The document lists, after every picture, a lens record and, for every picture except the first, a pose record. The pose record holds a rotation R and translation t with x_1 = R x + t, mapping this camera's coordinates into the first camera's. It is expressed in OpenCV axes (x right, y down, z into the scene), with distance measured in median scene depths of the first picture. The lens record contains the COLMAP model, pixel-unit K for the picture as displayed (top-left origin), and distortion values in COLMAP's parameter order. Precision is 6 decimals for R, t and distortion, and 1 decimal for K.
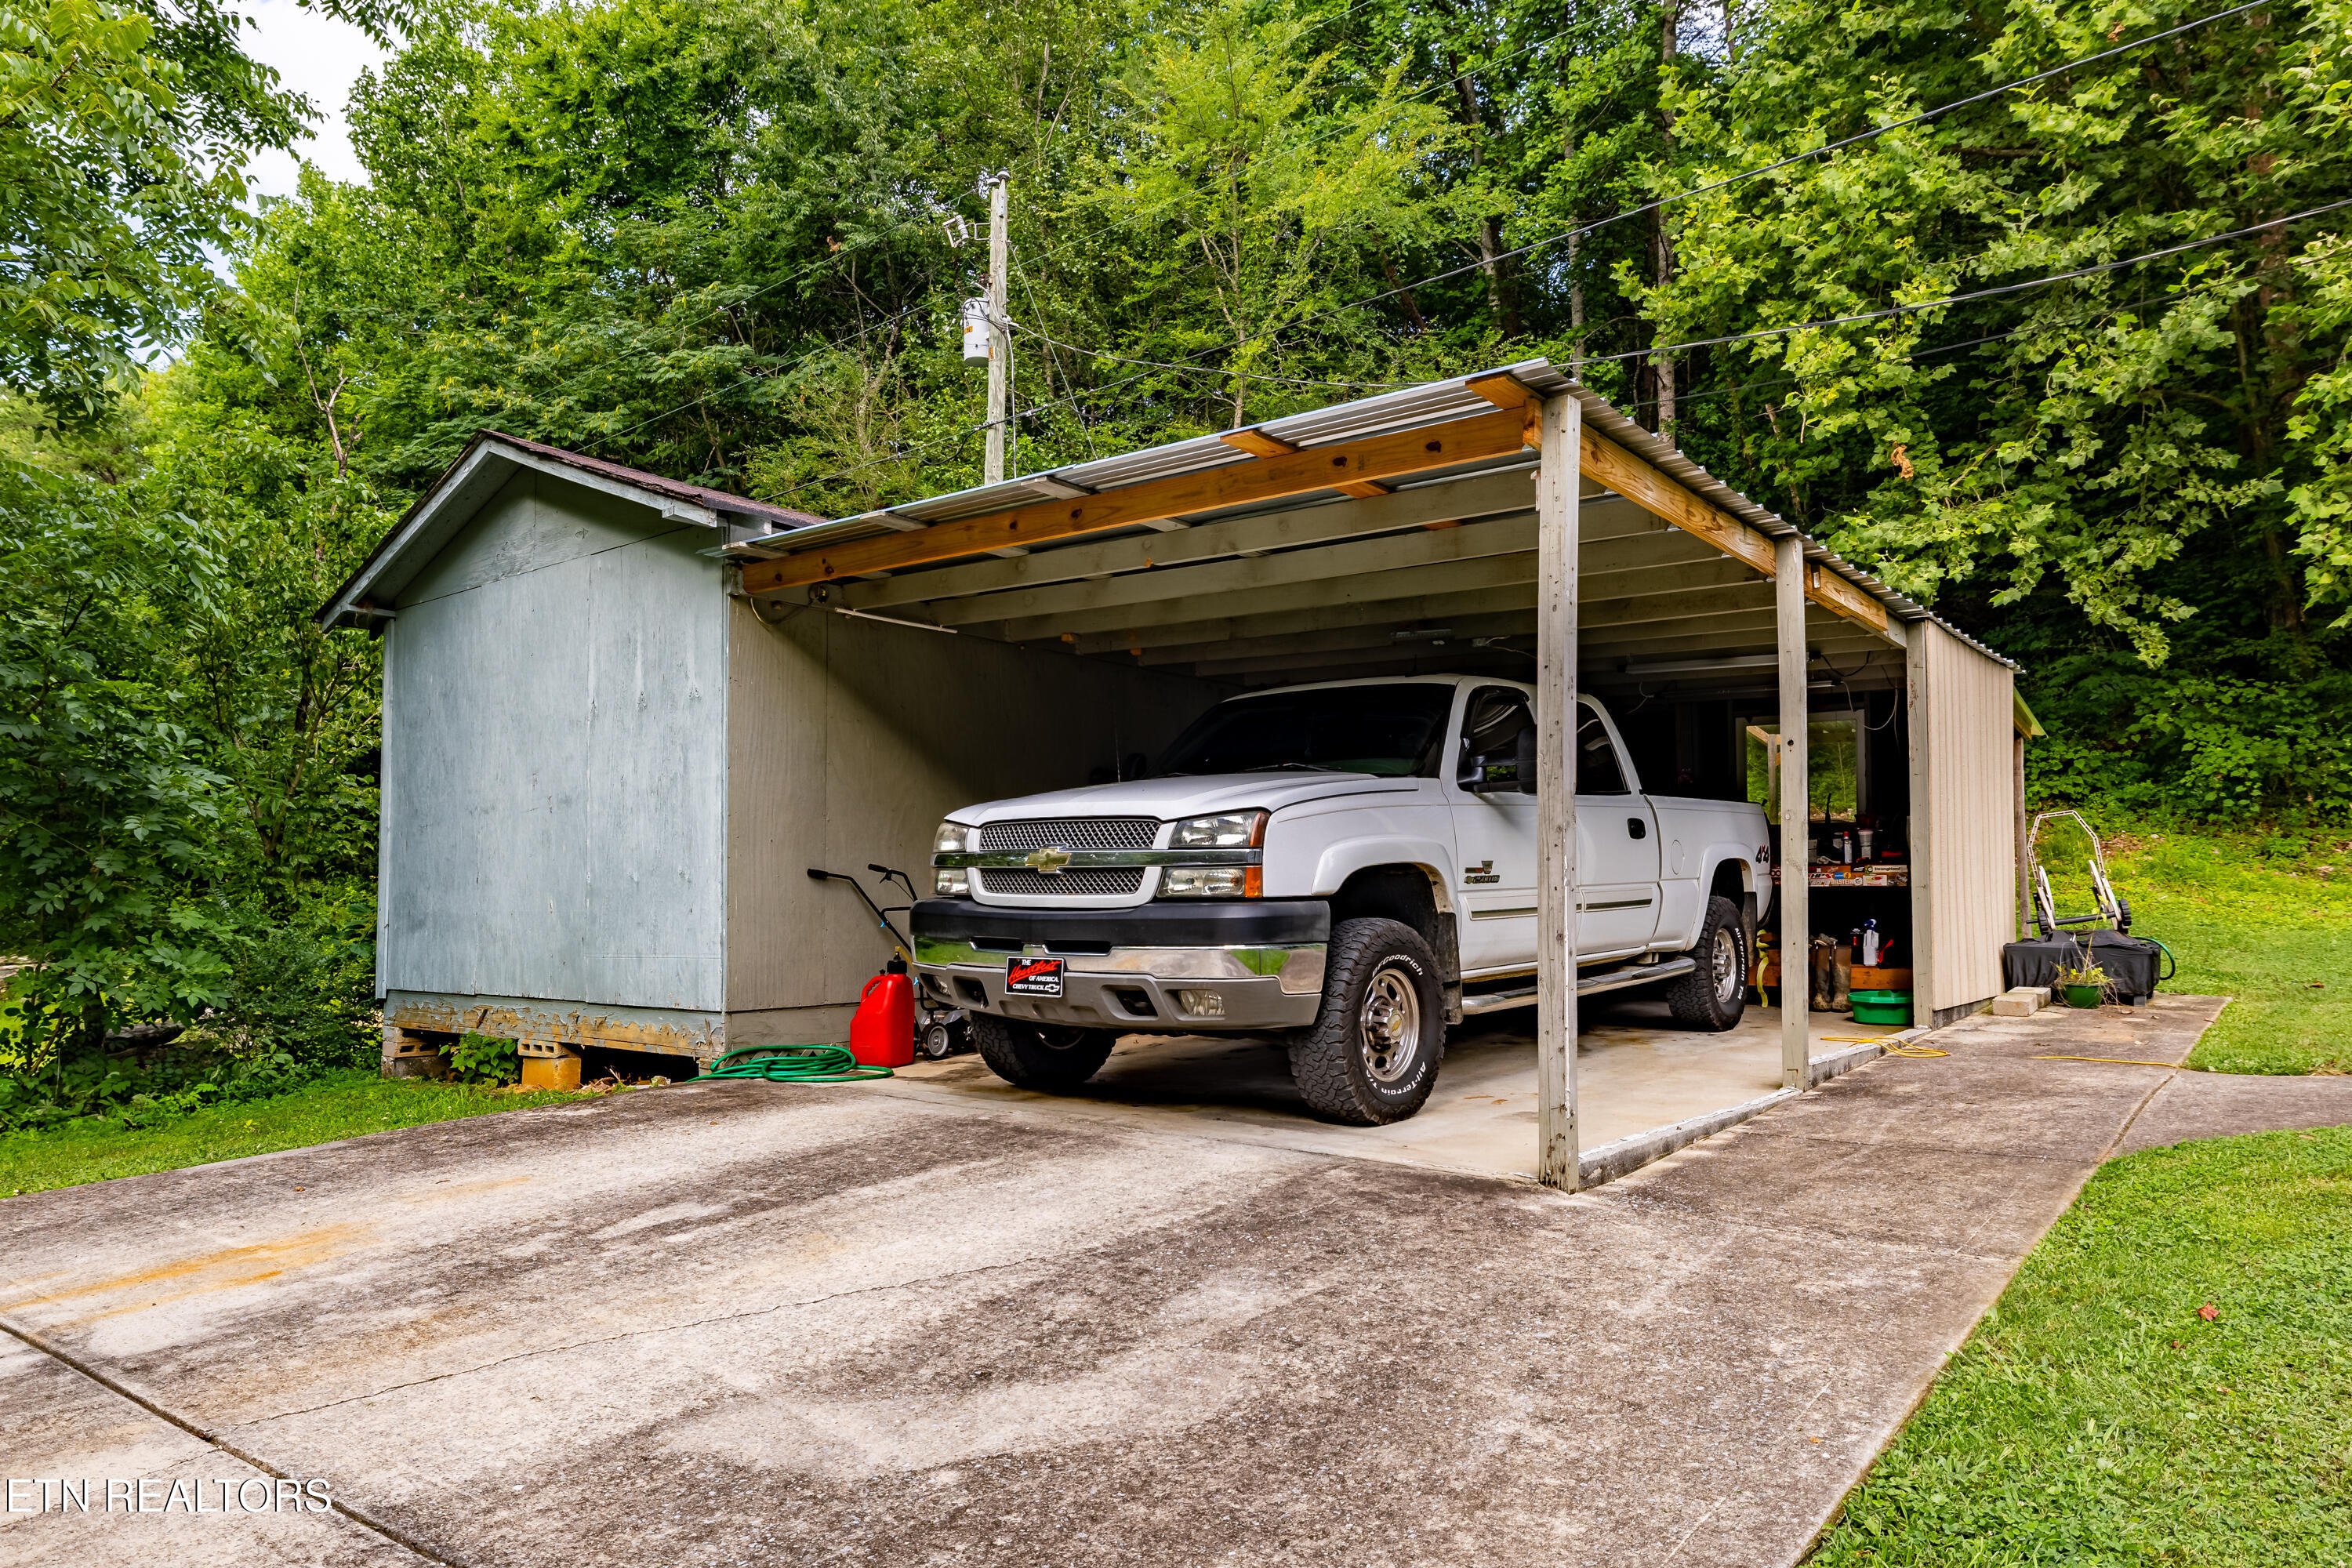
lens RADIAL K [[1485.3, 0, 1158.0], [0, 1485.3, 827.3], [0, 0, 1]] dist [-0.005006, -0.000882]
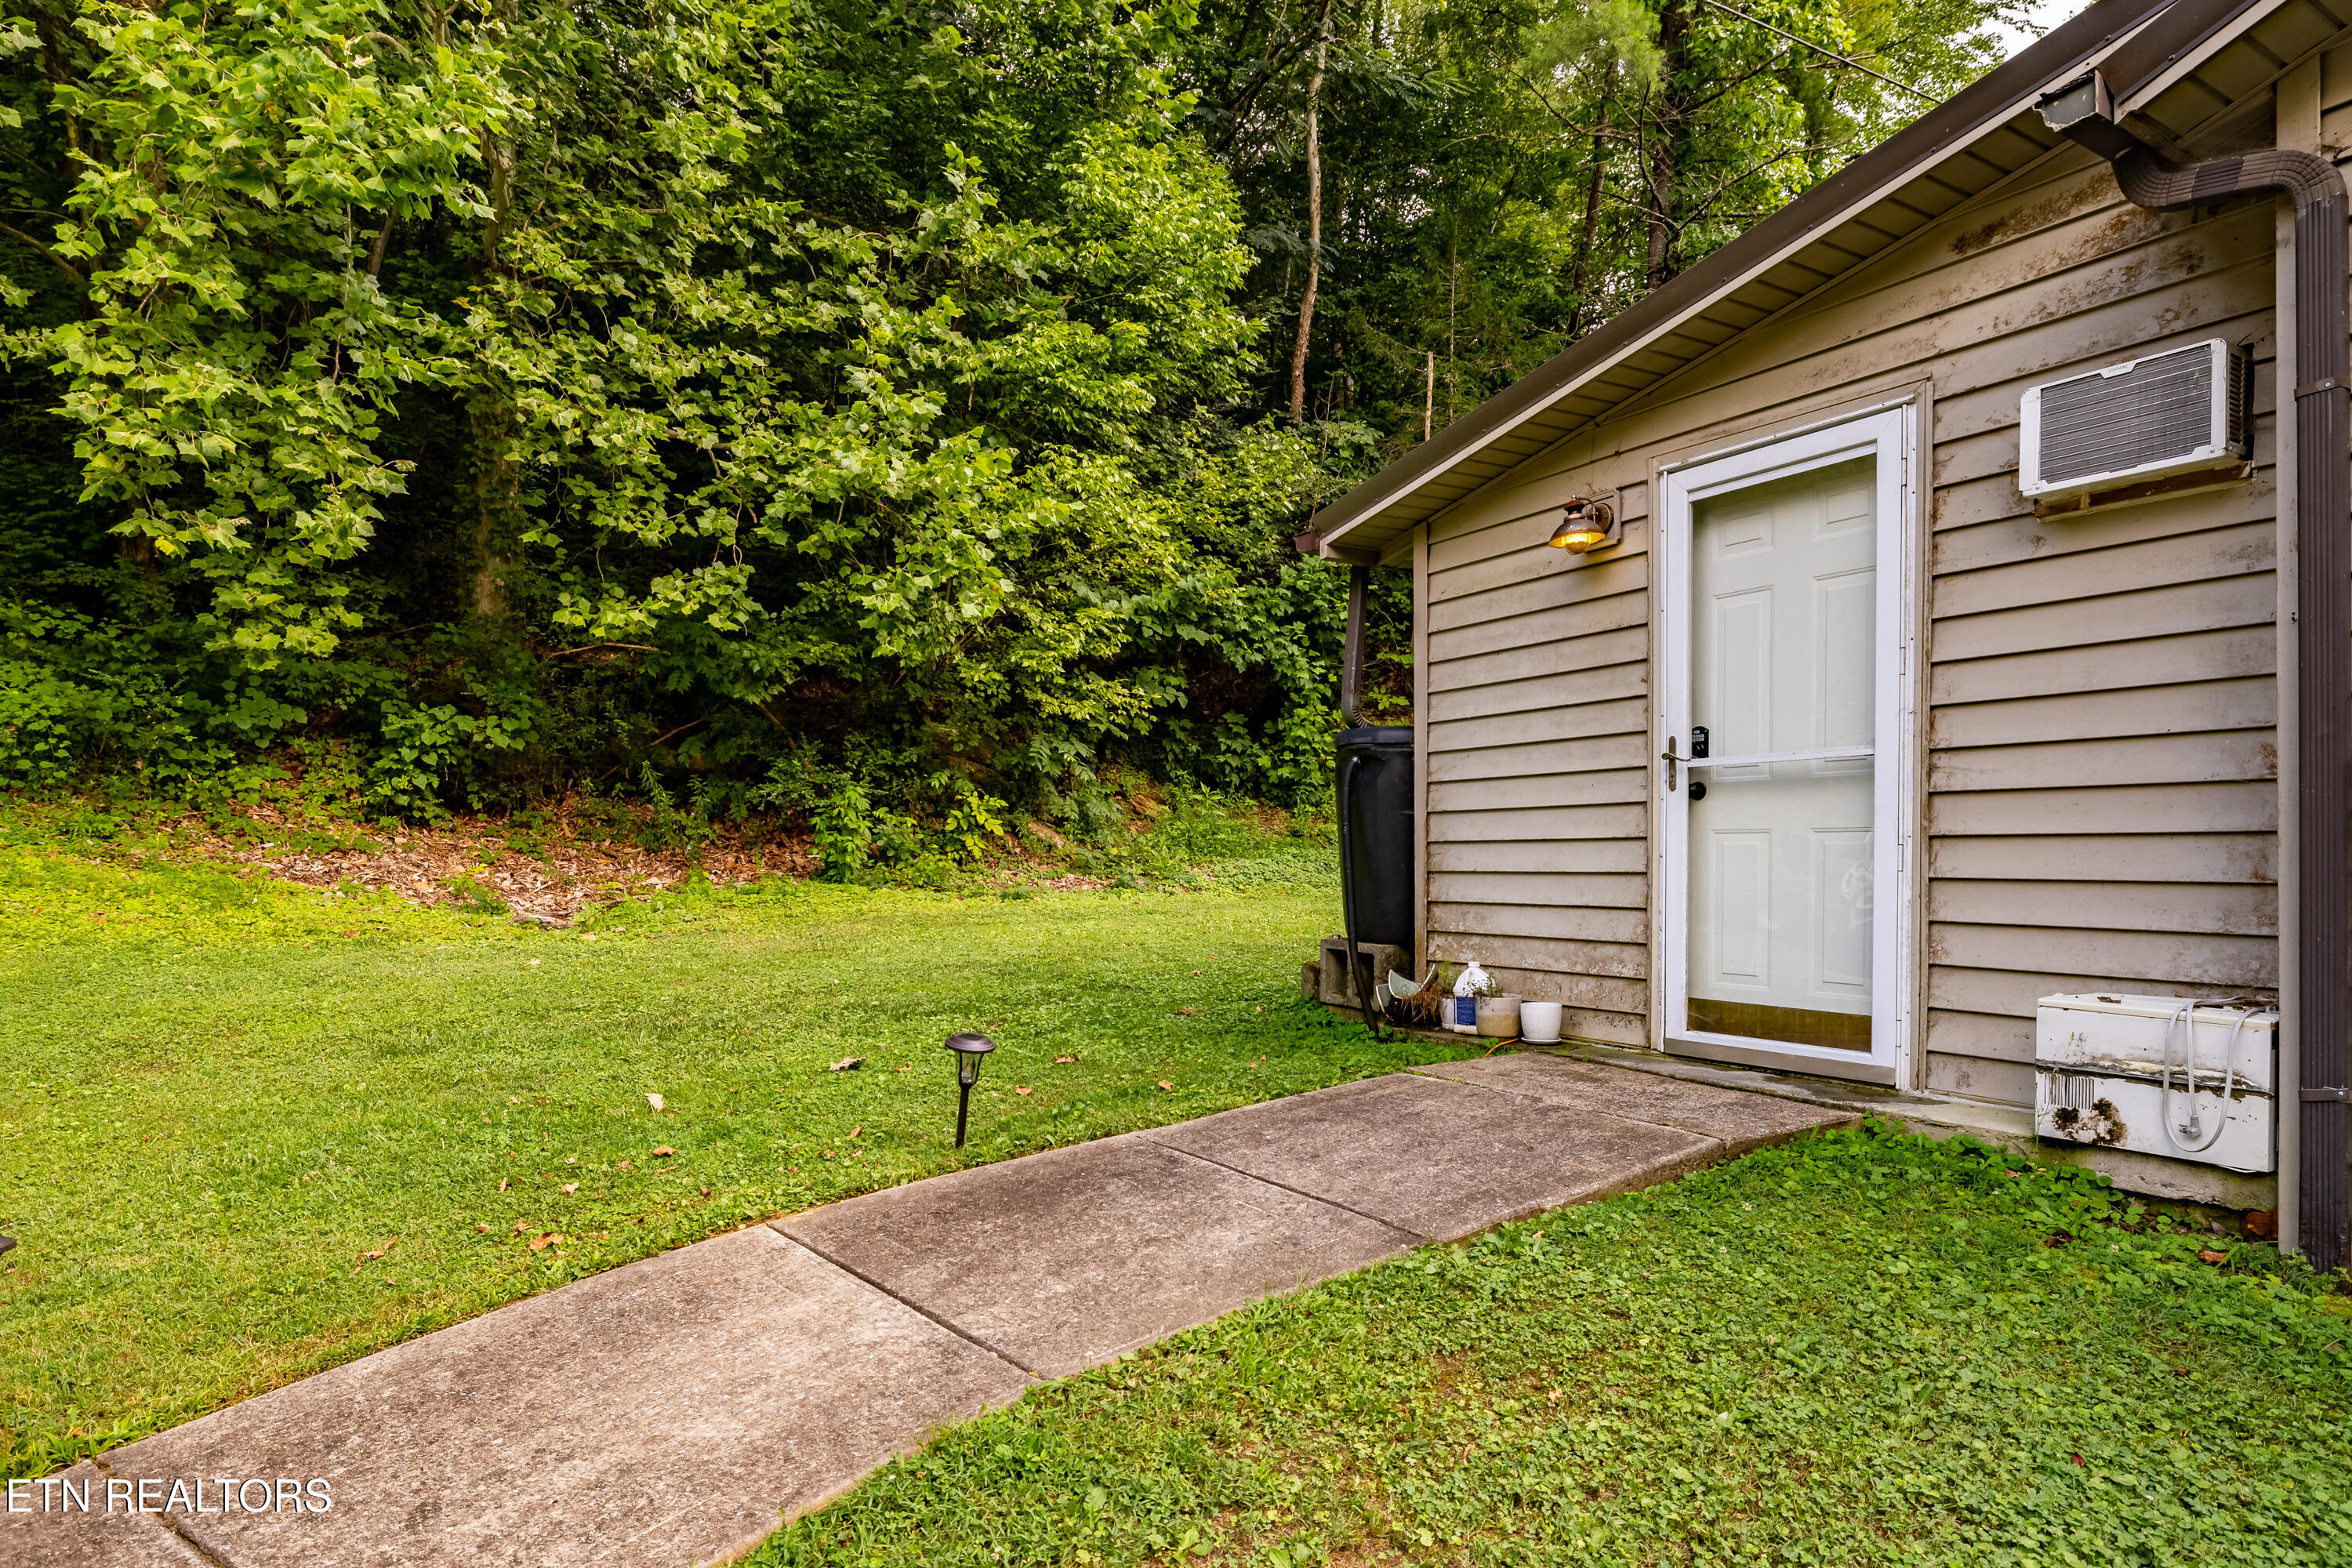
lens RADIAL K [[1318.4, 0, 1161.6], [0, 1318.4, 890.3], [0, 0, 1]] dist [-0.005309, -0.002711]
pose [[0.313051, -0.028242, 0.949316, 0.292759], [-0.044508, 0.998023, 0.044369, -0.008463], [-0.948693, -0.056141, 0.311175, 0.257763]]
